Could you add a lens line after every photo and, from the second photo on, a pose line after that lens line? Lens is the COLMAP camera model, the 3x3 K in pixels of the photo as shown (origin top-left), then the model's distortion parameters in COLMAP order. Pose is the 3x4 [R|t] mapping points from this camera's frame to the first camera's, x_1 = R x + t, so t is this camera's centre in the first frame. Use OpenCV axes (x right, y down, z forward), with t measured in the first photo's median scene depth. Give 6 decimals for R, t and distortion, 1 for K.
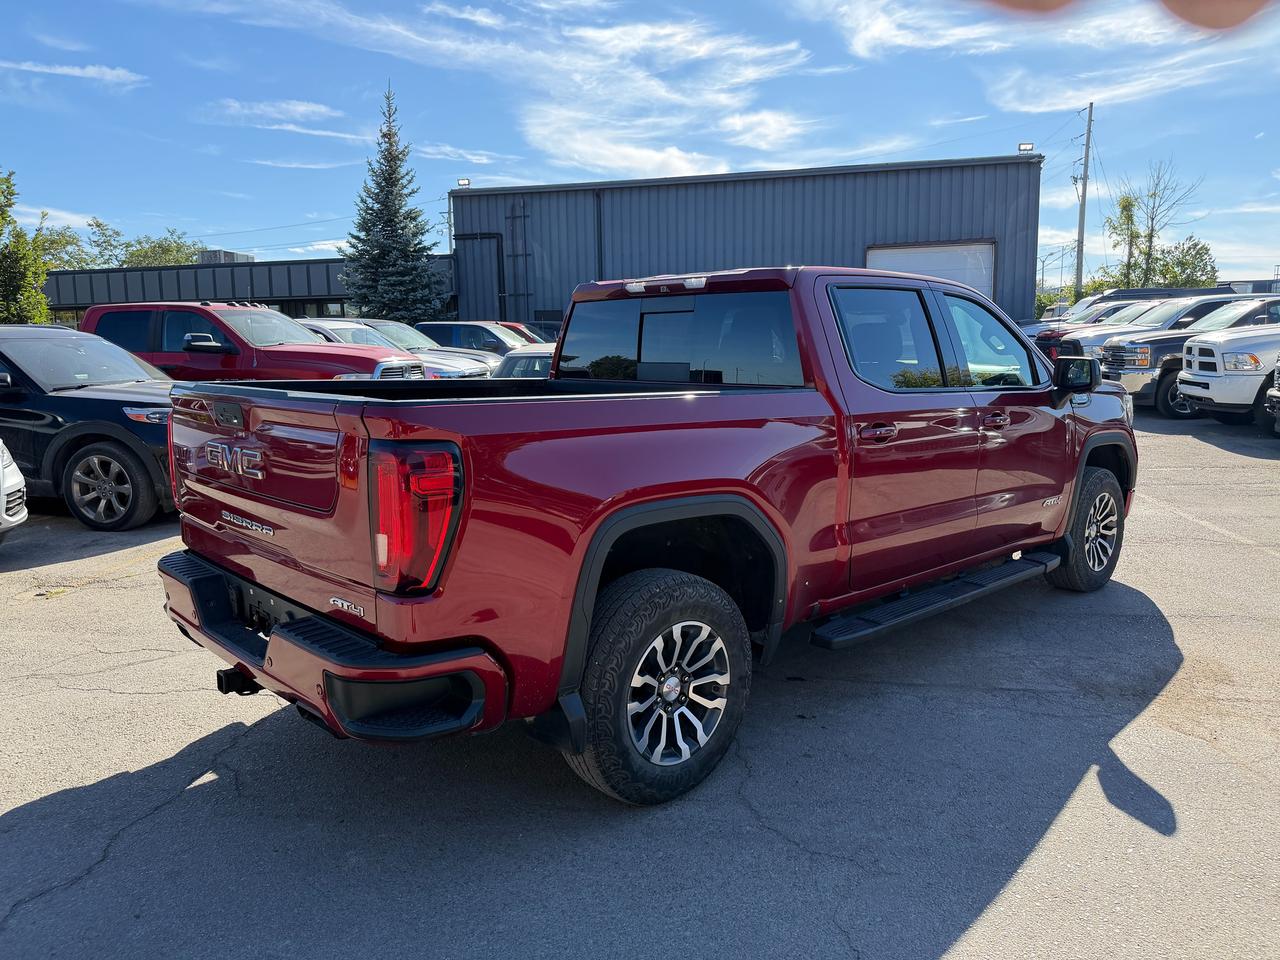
lens RADIAL K [[885.7, 0, 631.9], [0, 885.7, 531.2], [0, 0, 1]] dist [0.019806, -0.037584]
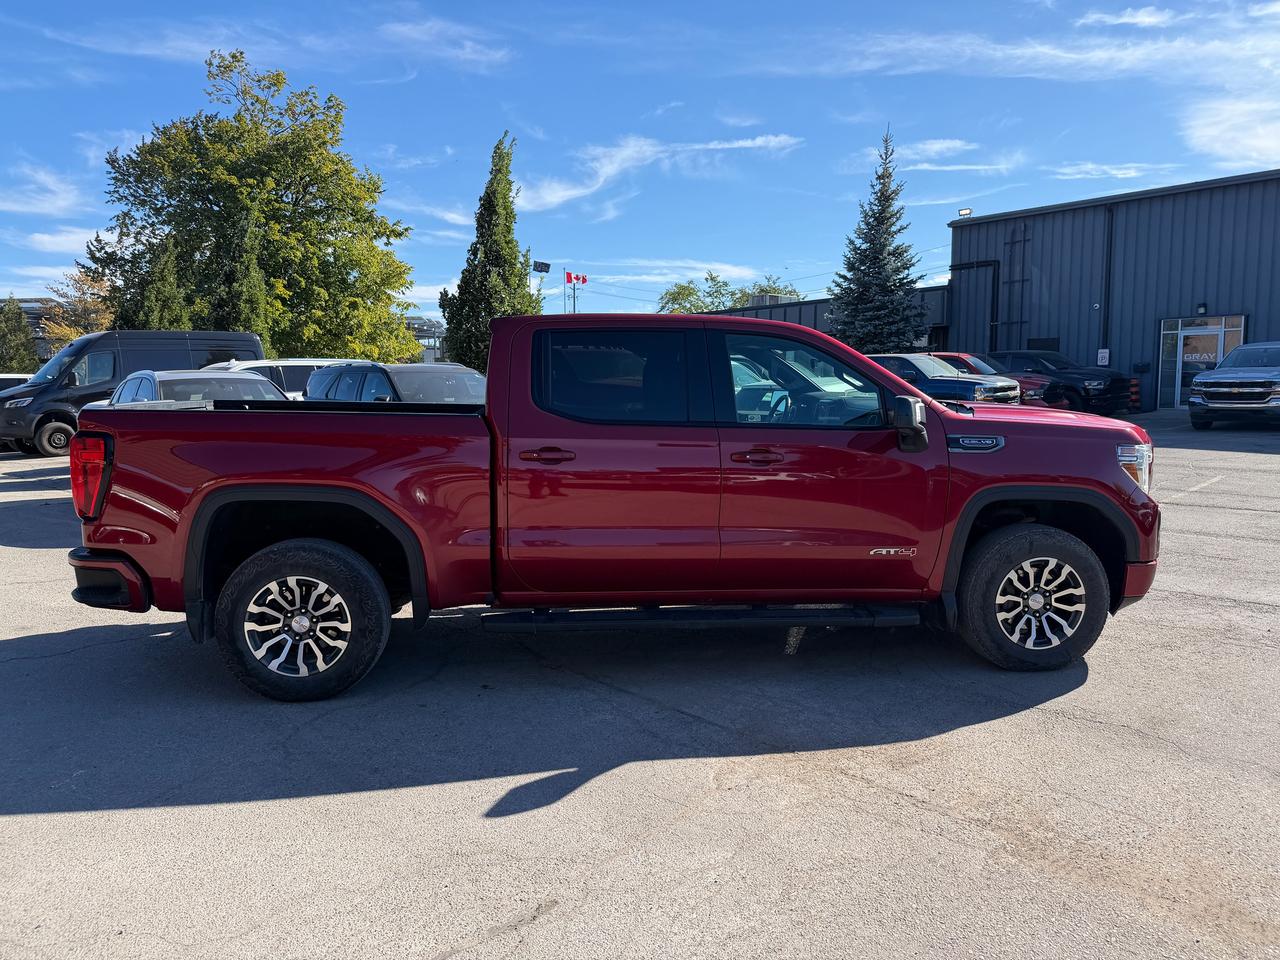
lens RADIAL K [[885.7, 0, 631.9], [0, 885.7, 531.2], [0, 0, 1]] dist [0.019806, -0.037584]
pose [[0.795814, 0.100488, -0.597144, 0.152817], [-0.120813, 0.992657, 0.006038, -0.004756], [0.593366, 0.067338, 0.802111, 0.020398]]
